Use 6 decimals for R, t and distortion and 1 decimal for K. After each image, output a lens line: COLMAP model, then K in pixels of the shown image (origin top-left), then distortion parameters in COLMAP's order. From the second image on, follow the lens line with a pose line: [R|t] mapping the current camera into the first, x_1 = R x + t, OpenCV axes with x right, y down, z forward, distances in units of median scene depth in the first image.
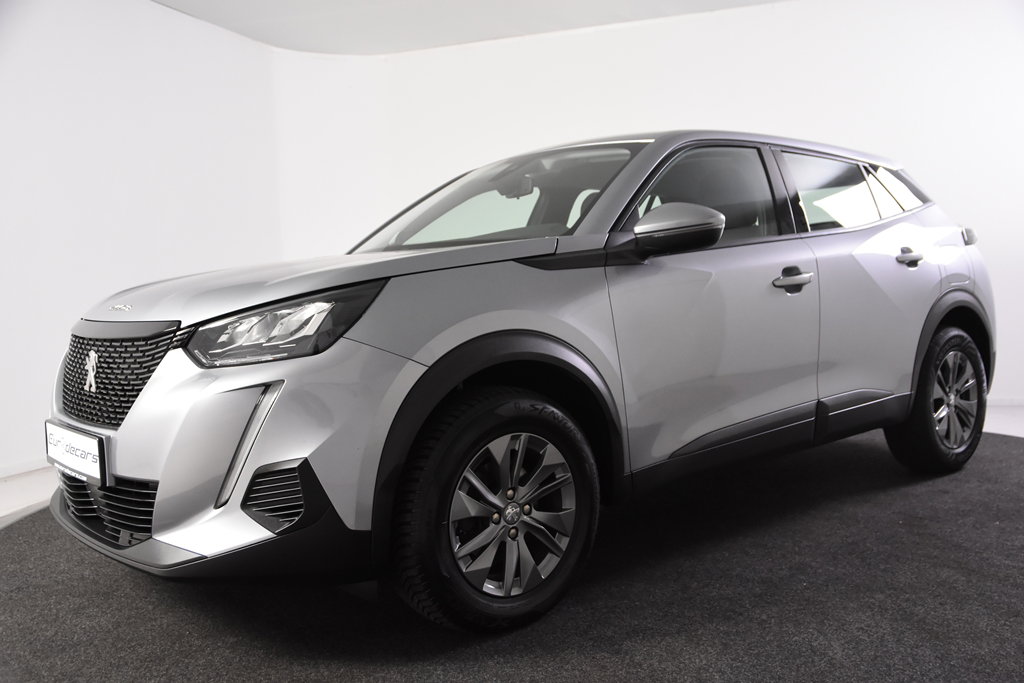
lens RADIAL K [[962.6, 0, 511.1], [0, 962.6, 339.5], [0, 0, 1]] dist [-0.039902, 0.000000]
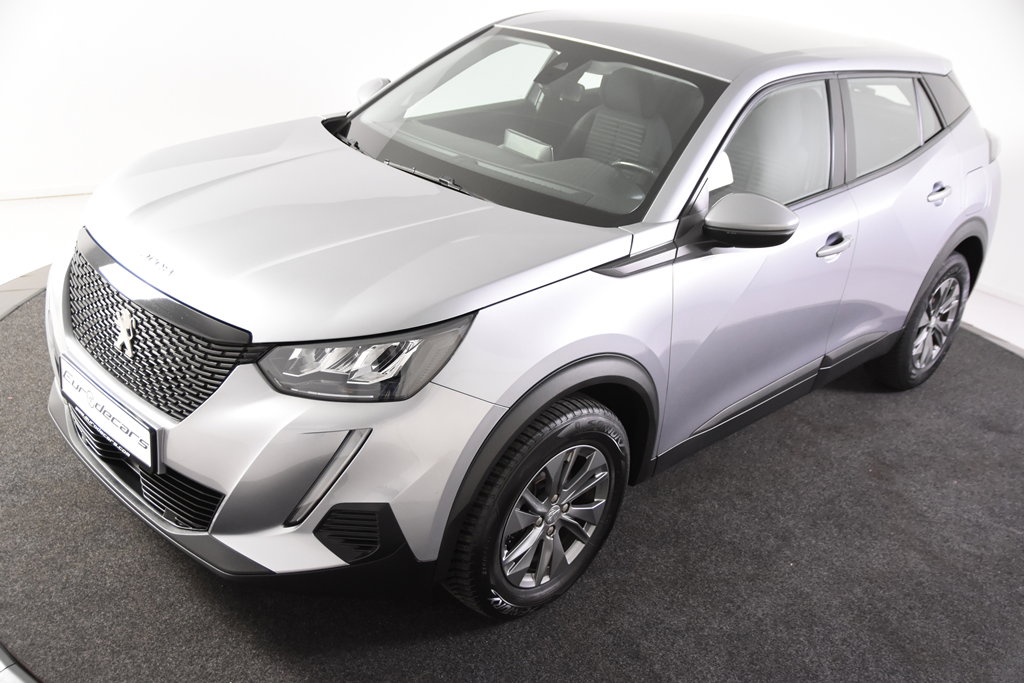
lens RADIAL K [[1025.0, 0, 512.3], [0, 1025.0, 345.8], [0, 0, 1]] dist [-0.010004, 0.000000]
pose [[0.983774, 0.104366, 0.145931, -0.222515], [-0.148510, 0.930084, 0.335988, -0.353298], [-0.100663, -0.352209, 0.930492, 0.038532]]
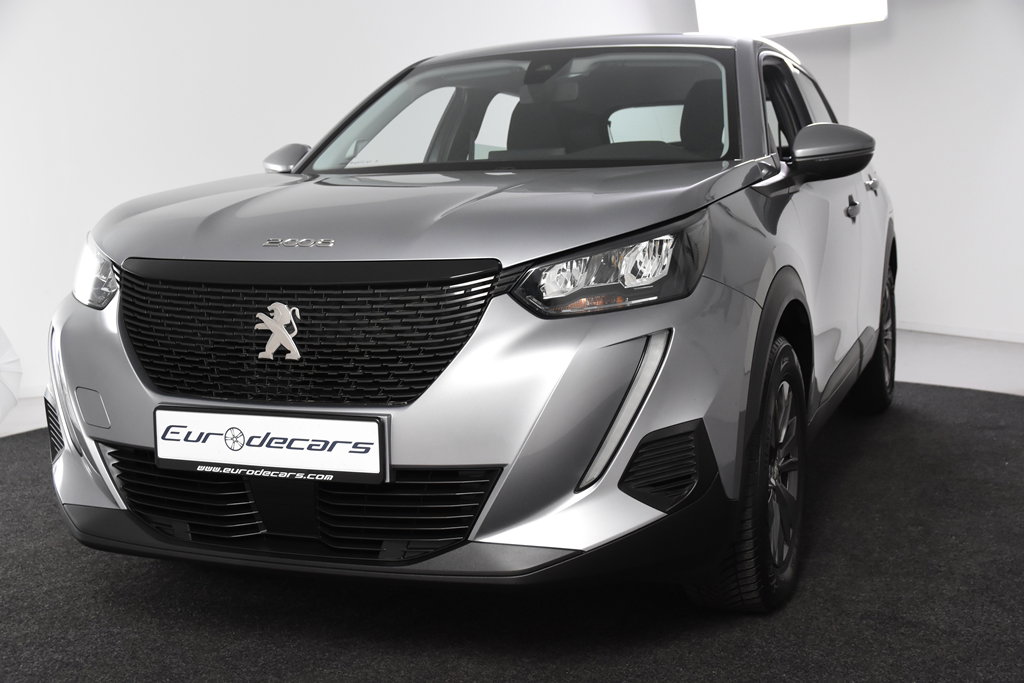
lens RADIAL K [[1269.3, 0, 511.8], [0, 1269.3, 340.2], [0, 0, 1]] dist [0.043390, 0.000000]
pose [[0.877944, -0.041165, 0.476990, -0.768002], [0.018326, 0.998456, 0.052437, -0.007000], [-0.478412, -0.037296, 0.877343, 0.083131]]
